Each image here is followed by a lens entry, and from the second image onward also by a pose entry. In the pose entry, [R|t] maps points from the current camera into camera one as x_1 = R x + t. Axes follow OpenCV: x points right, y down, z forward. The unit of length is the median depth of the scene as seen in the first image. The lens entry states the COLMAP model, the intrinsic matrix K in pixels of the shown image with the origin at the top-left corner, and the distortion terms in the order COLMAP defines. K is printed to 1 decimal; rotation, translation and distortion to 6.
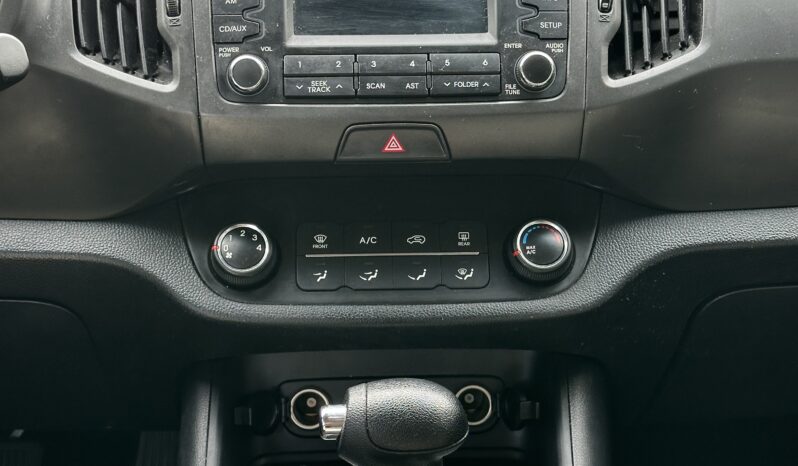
lens RADIAL K [[1458.8, 0, 399.0], [0, 1458.8, 233.0], [0, 0, 1]] dist [0.135327, 0.003462]
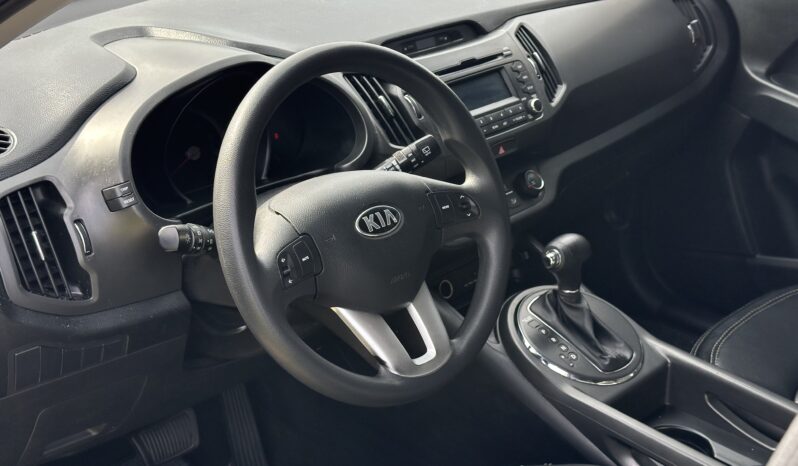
lens RADIAL K [[1071.6, 0, 399.1], [0, 1071.6, 273.4], [0, 0, 1]] dist [0.134432, -0.007503]
pose [[0.716693, -0.304228, 0.627532, -1.257481], [0.297690, 0.947190, 0.119212, -0.127502], [-0.630659, 0.101371, 0.769411, -0.203697]]
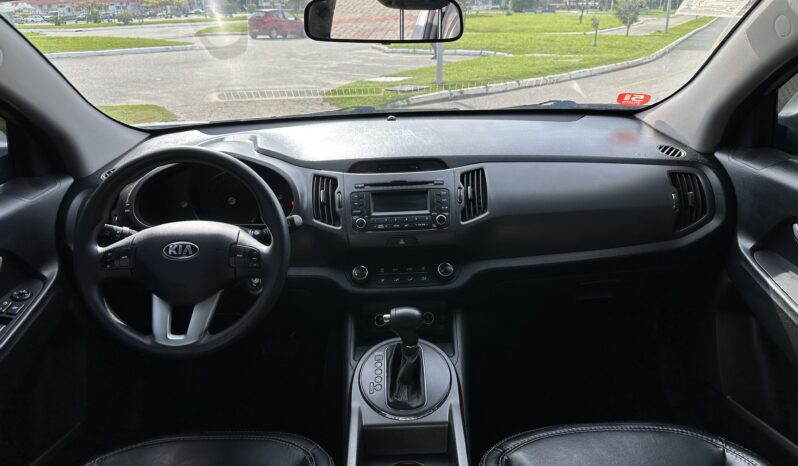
lens RADIAL K [[539.2, 0, 399.0], [0, 539.2, 233.0], [0, 0, 1]] dist [0.084101, -0.136177]
pose [[0.999135, -0.028505, -0.030263, 0.029508], [0.025826, 0.996004, -0.085497, 0.030103], [0.032579, 0.084641, 0.995879, -0.312635]]
